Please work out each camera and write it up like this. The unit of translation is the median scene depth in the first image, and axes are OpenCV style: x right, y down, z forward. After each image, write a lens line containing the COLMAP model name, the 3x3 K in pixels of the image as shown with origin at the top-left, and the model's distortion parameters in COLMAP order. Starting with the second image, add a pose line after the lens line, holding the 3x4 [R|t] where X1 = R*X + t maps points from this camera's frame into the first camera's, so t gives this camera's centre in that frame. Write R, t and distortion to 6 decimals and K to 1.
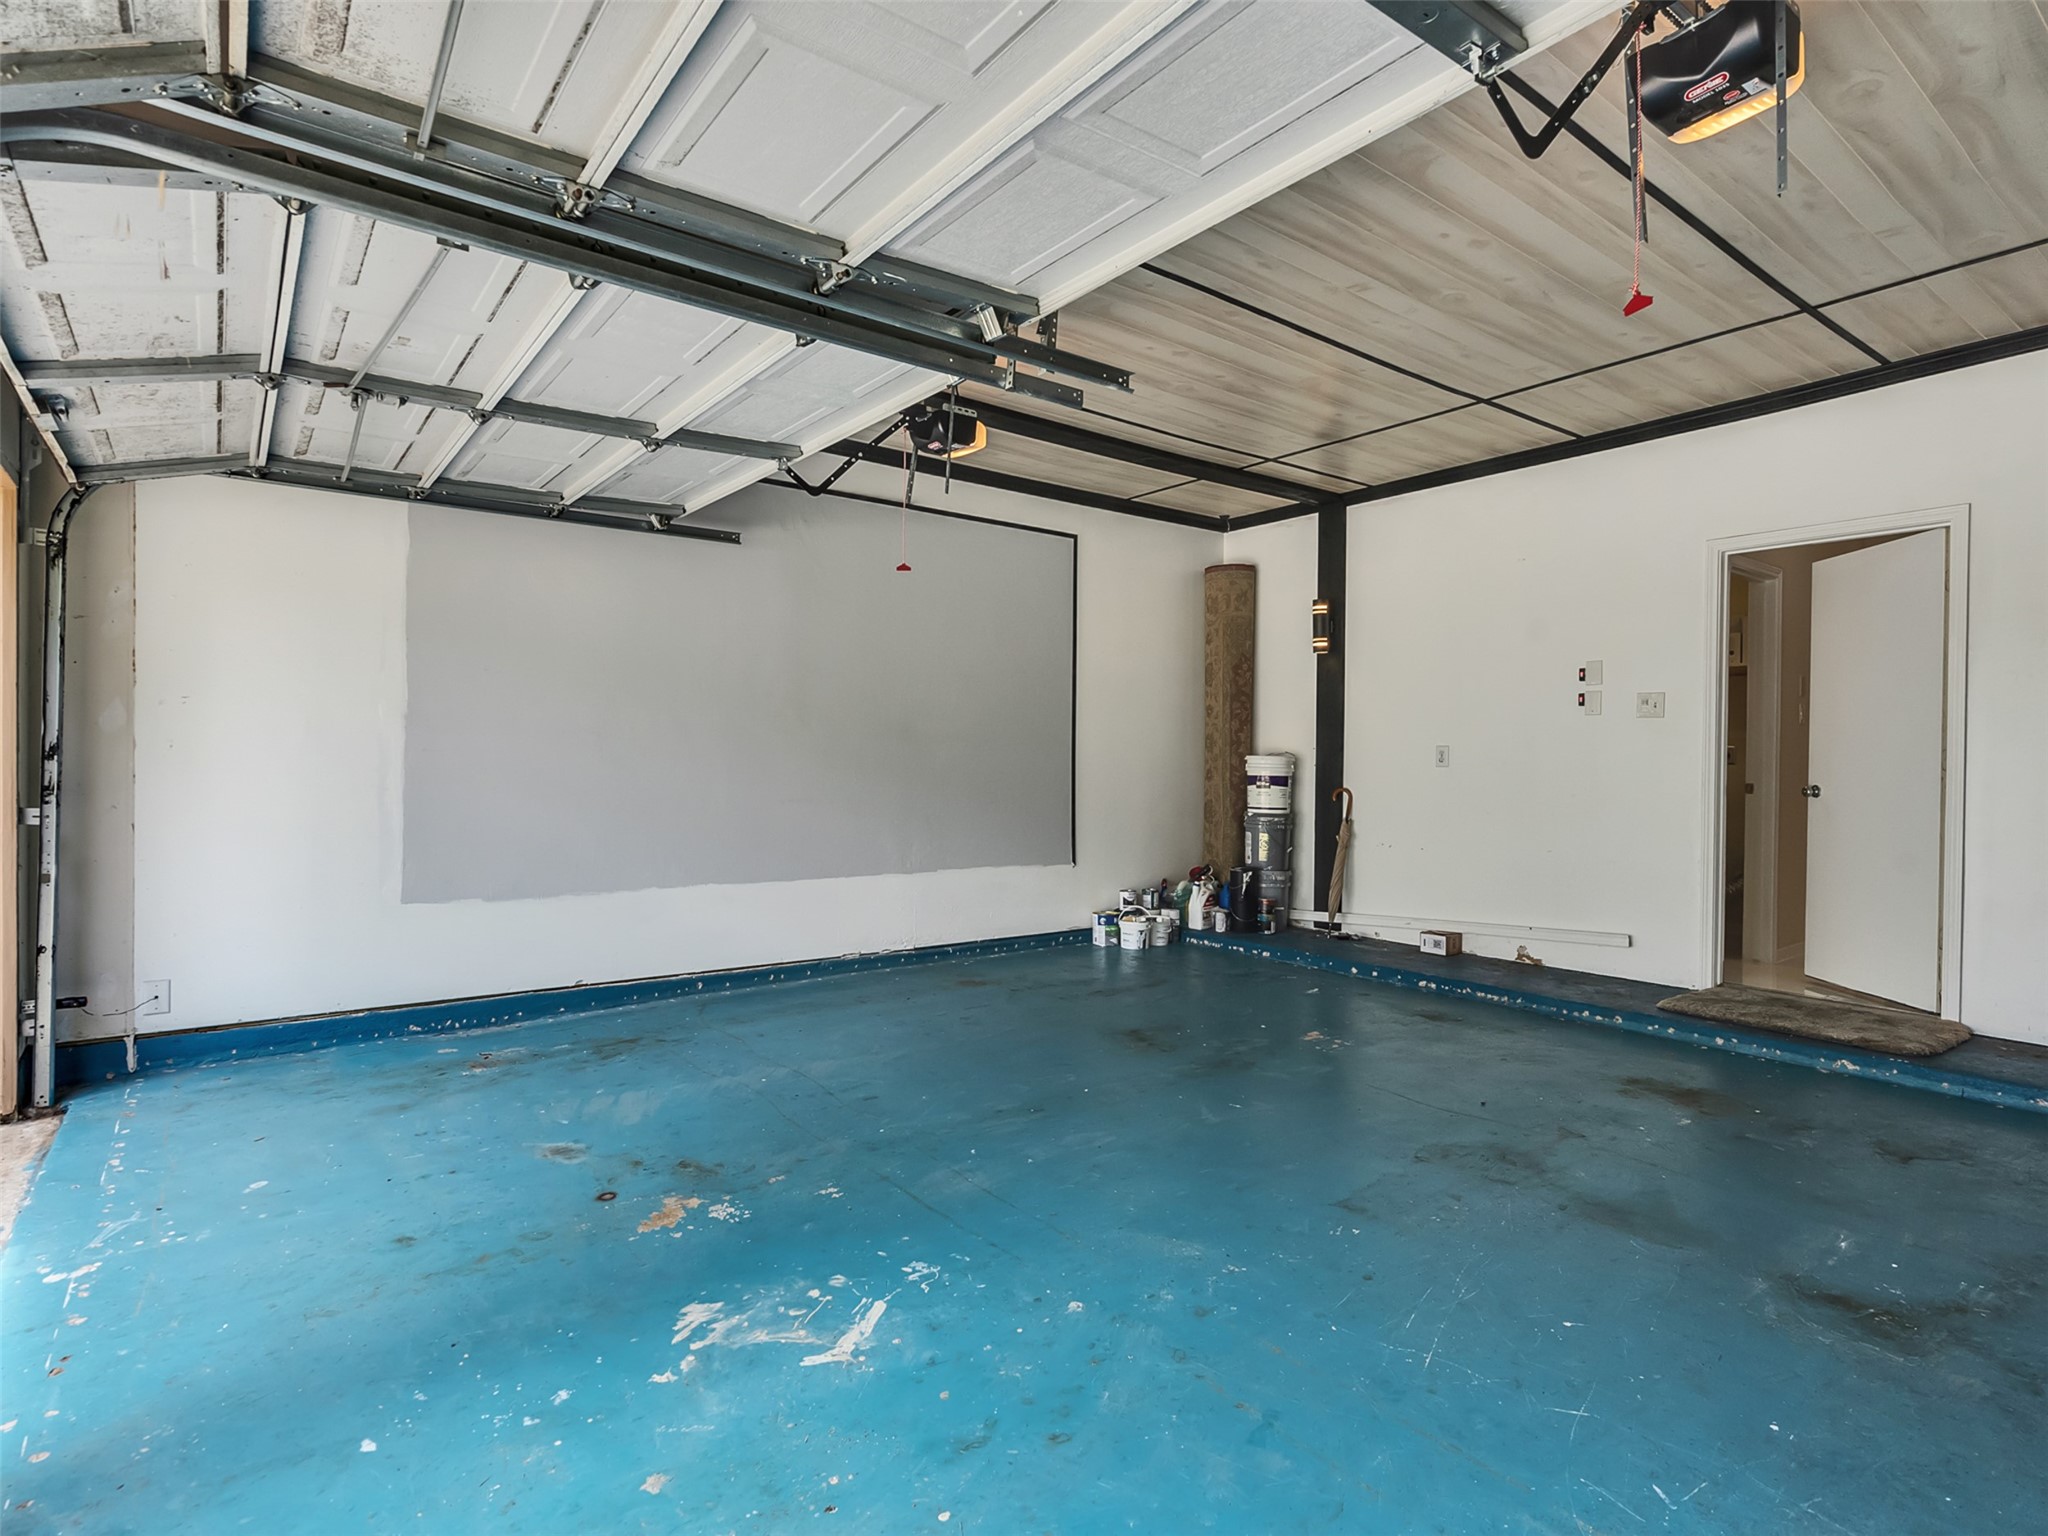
lens RADIAL K [[1045.0, 0, 1004.8], [0, 1045.0, 761.2], [0, 0, 1]] dist [-0.004837, 0.000670]
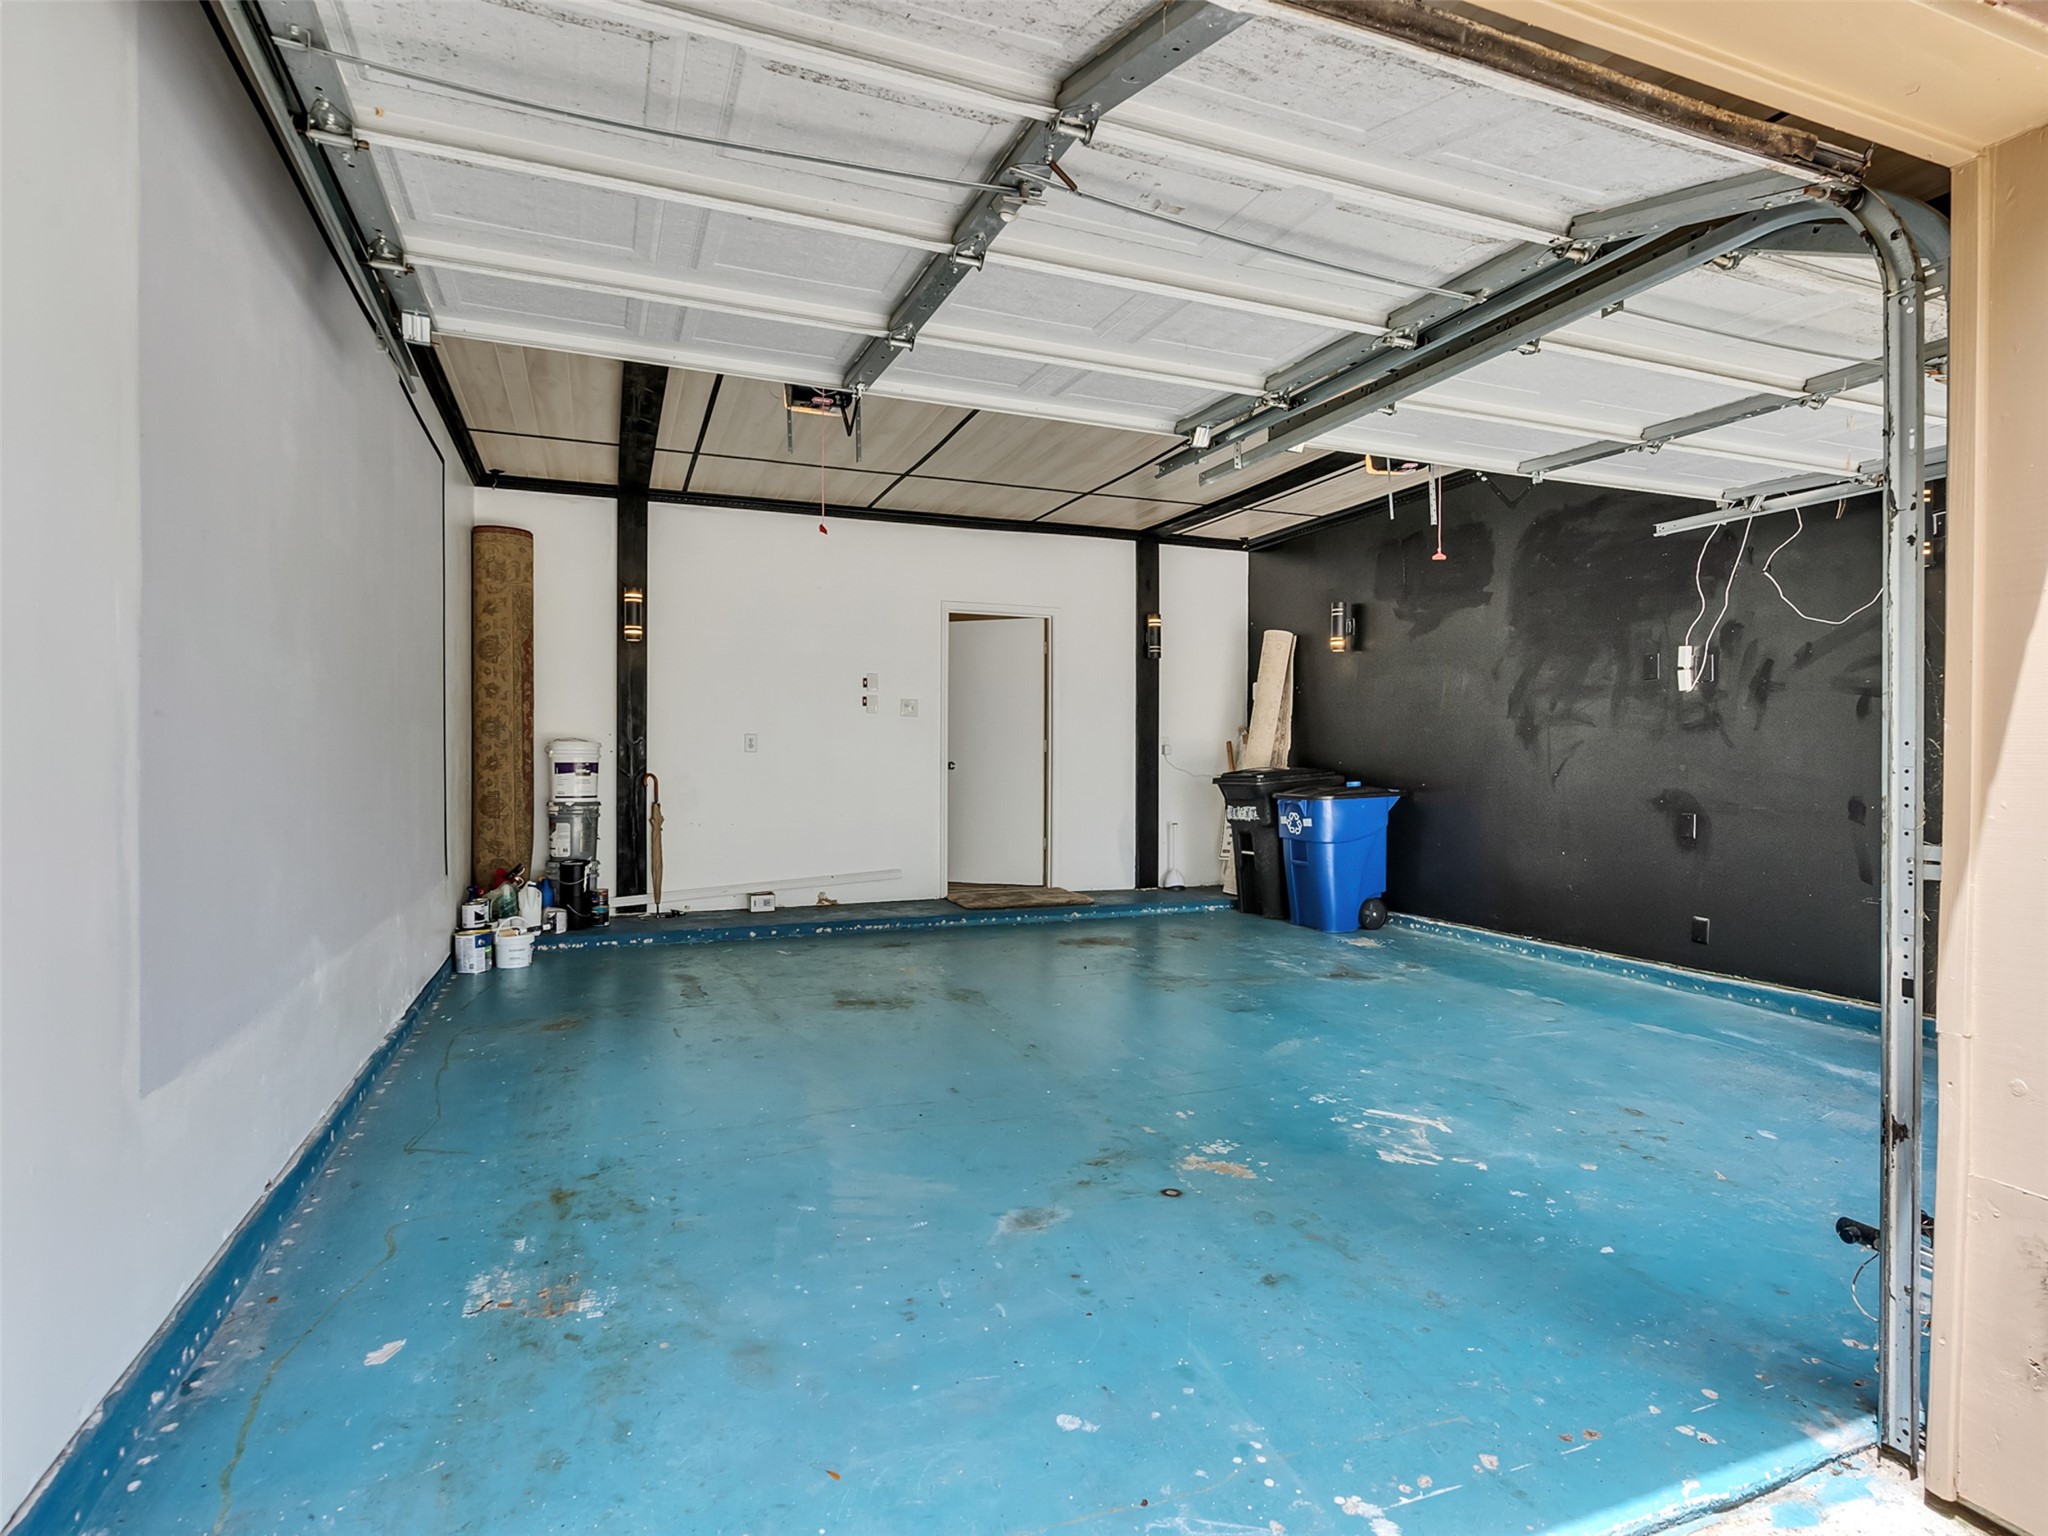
lens RADIAL K [[1045.0, 0, 1005.0], [0, 1045.0, 763.6], [0, 0, 1]] dist [-0.004837, 0.000670]
pose [[0.266834, -0.014976, 0.963626, -1.083908], [0.002474, 0.999887, 0.014855, 0.003444], [-0.963739, -0.001580, 0.266841, 0.715448]]
